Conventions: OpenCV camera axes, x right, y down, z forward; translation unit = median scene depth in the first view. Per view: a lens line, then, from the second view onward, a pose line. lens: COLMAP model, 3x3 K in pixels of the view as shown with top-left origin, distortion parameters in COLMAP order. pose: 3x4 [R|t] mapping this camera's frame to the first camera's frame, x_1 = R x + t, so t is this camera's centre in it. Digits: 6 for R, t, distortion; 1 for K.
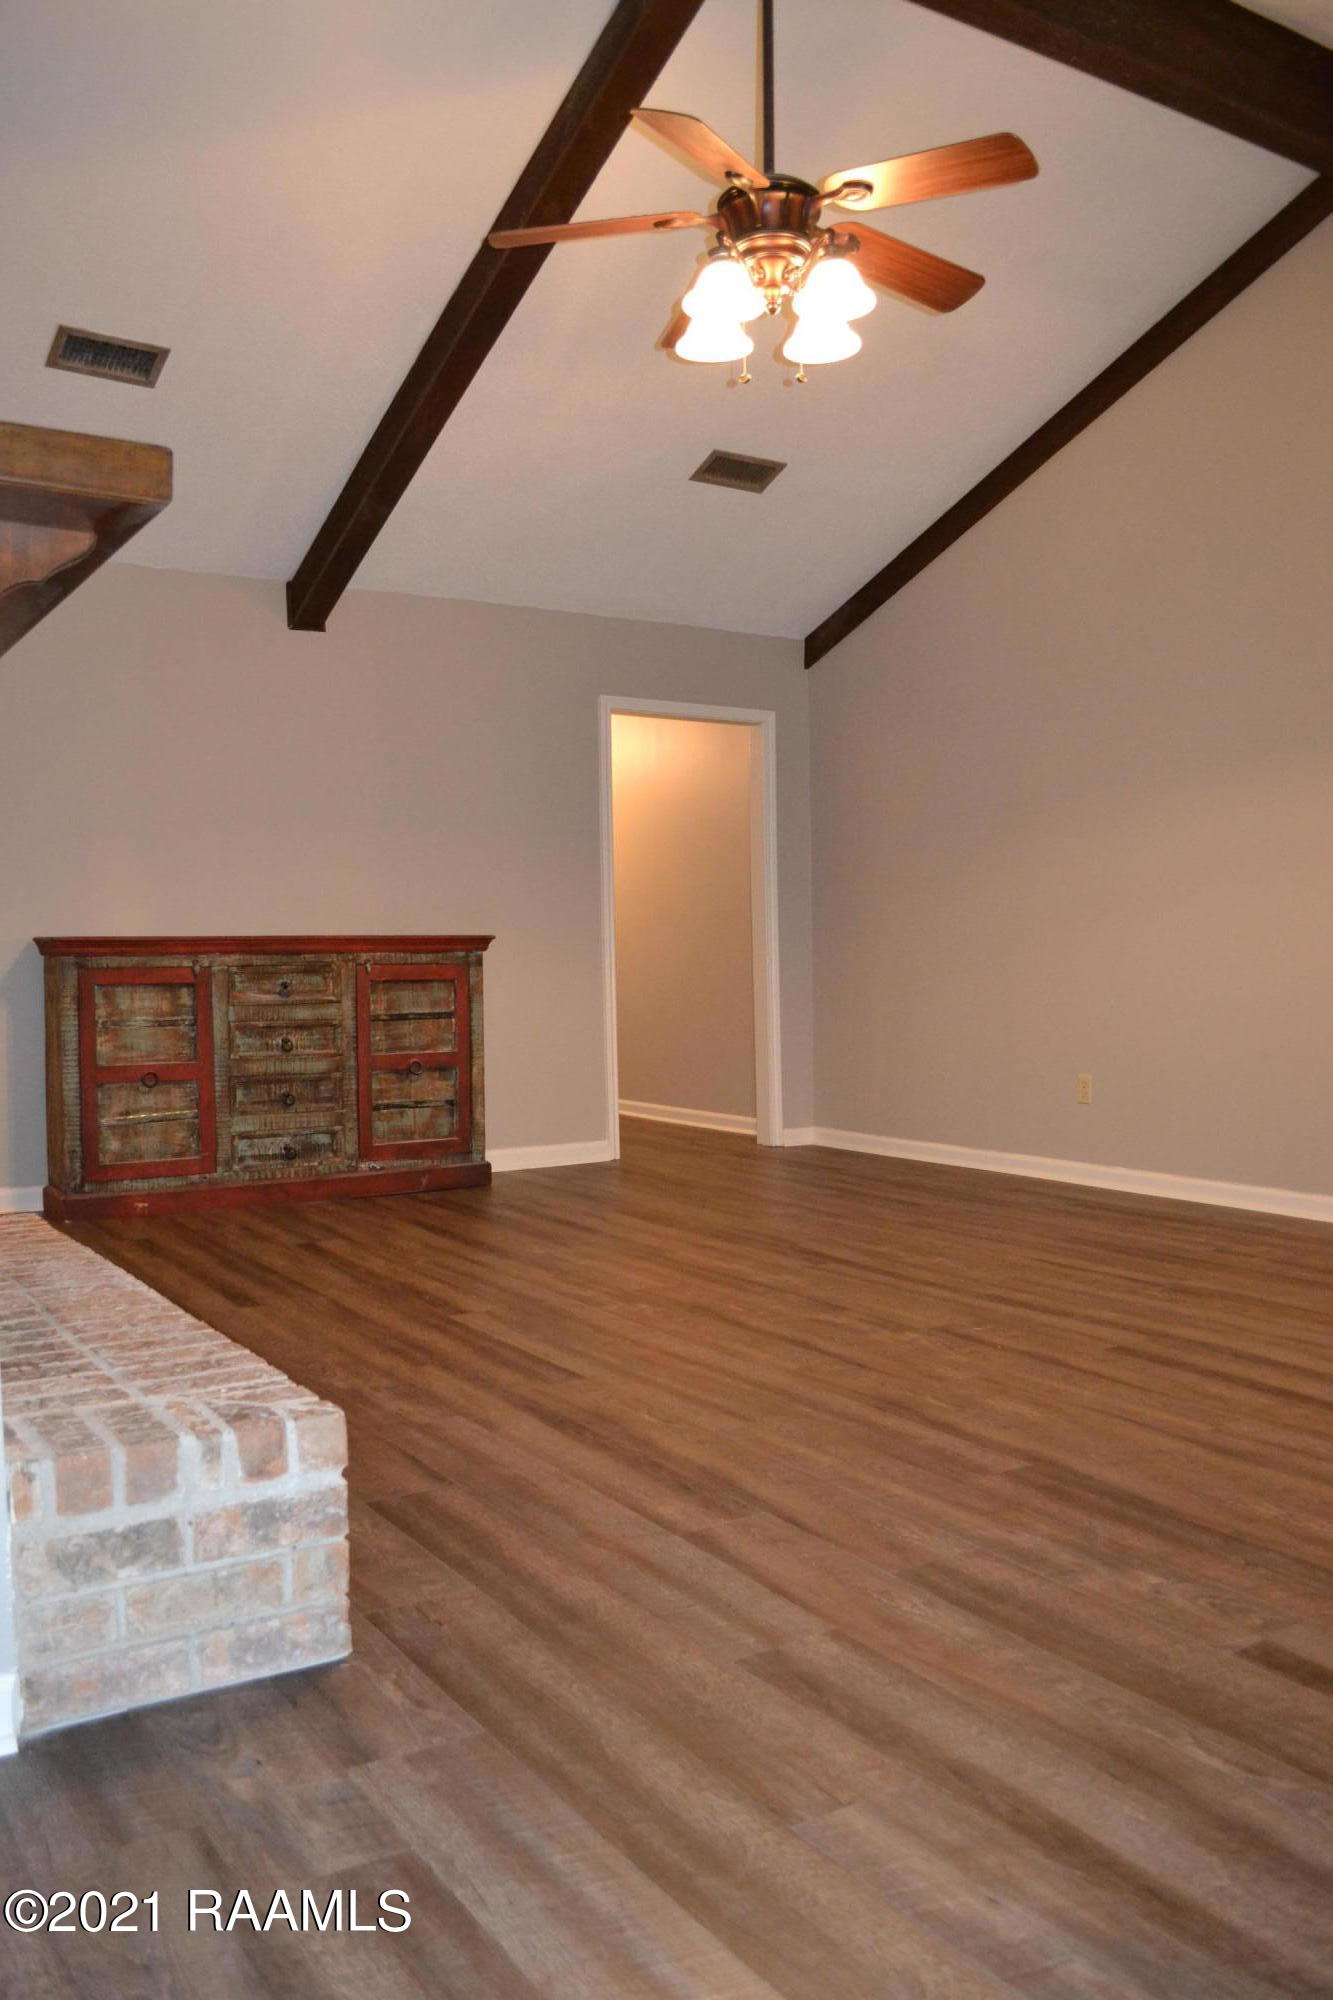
lens RADIAL K [[1630.6, 0, 665.0], [0, 1630.6, 949.7], [0, 0, 1]] dist [-0.057680, 0.005570]
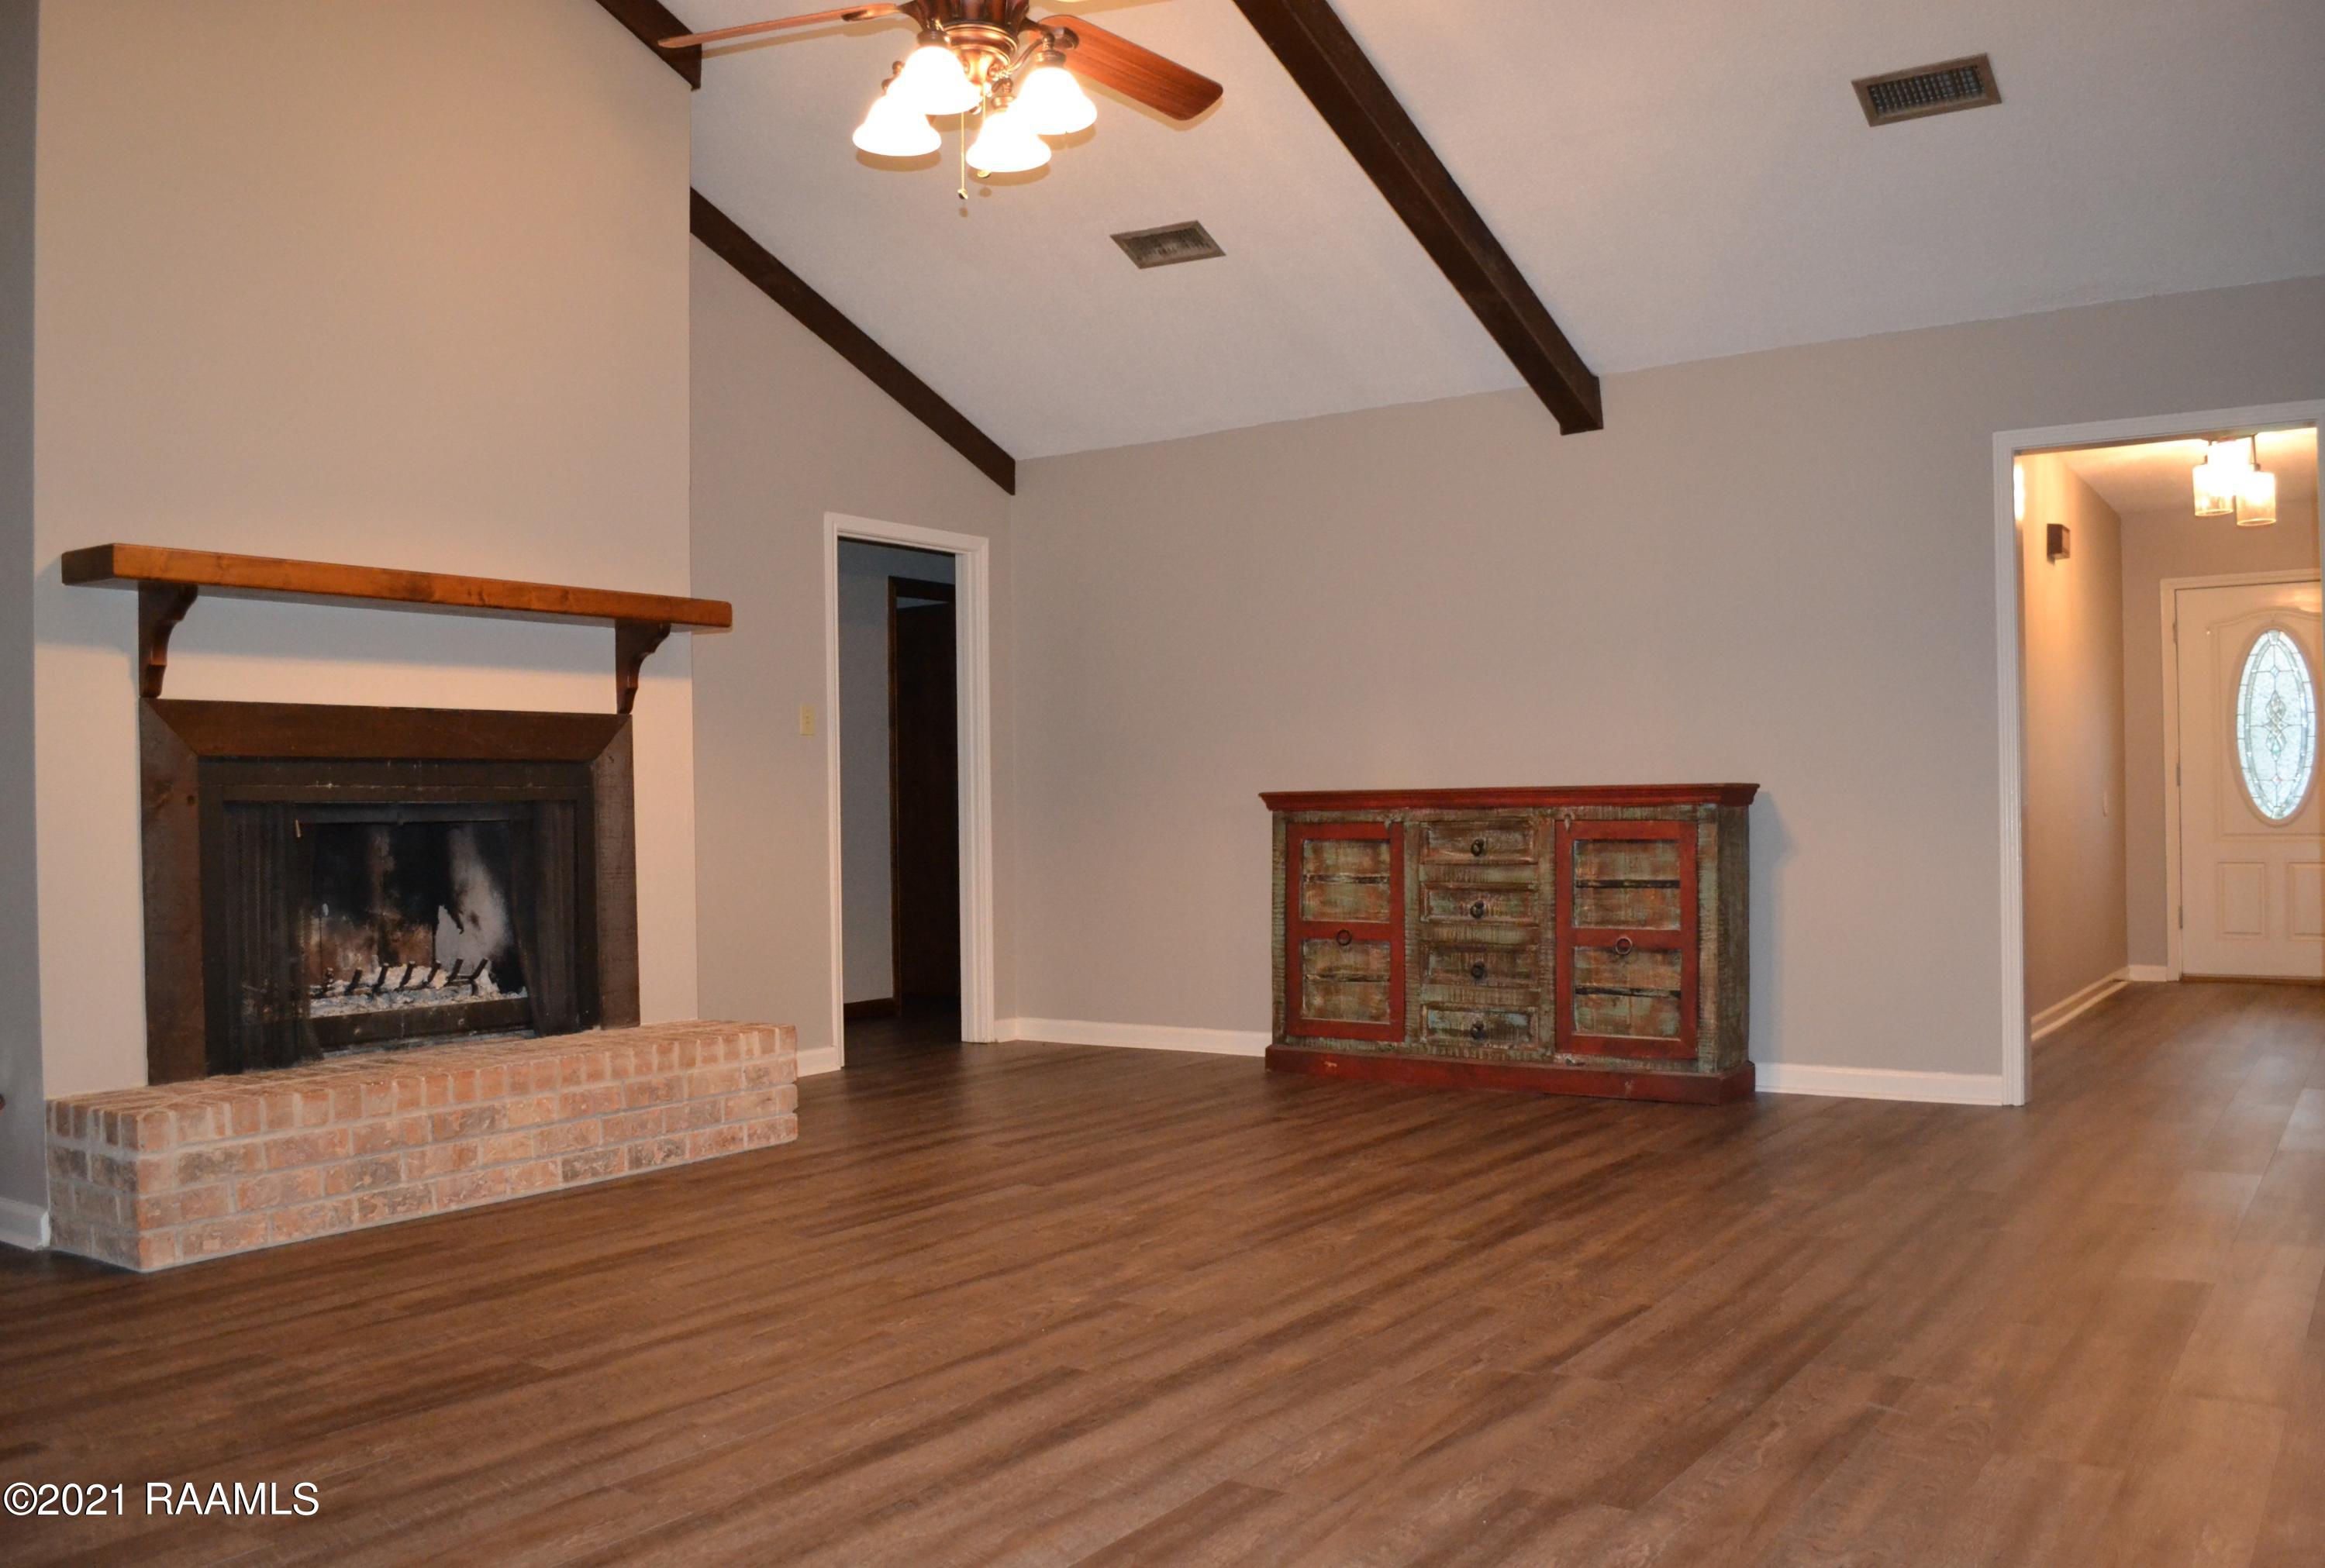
lens RADIAL K [[1909.2, 0, 1162.5], [0, 1909.2, 784.0], [0, 0, 1]] dist [-0.081399, 0.001591]
pose [[0.388600, -0.006947, -0.921380, 0.665002], [0.009759, 0.999947, -0.003423, -0.008728], [0.921355, -0.007662, 0.388647, 0.434311]]
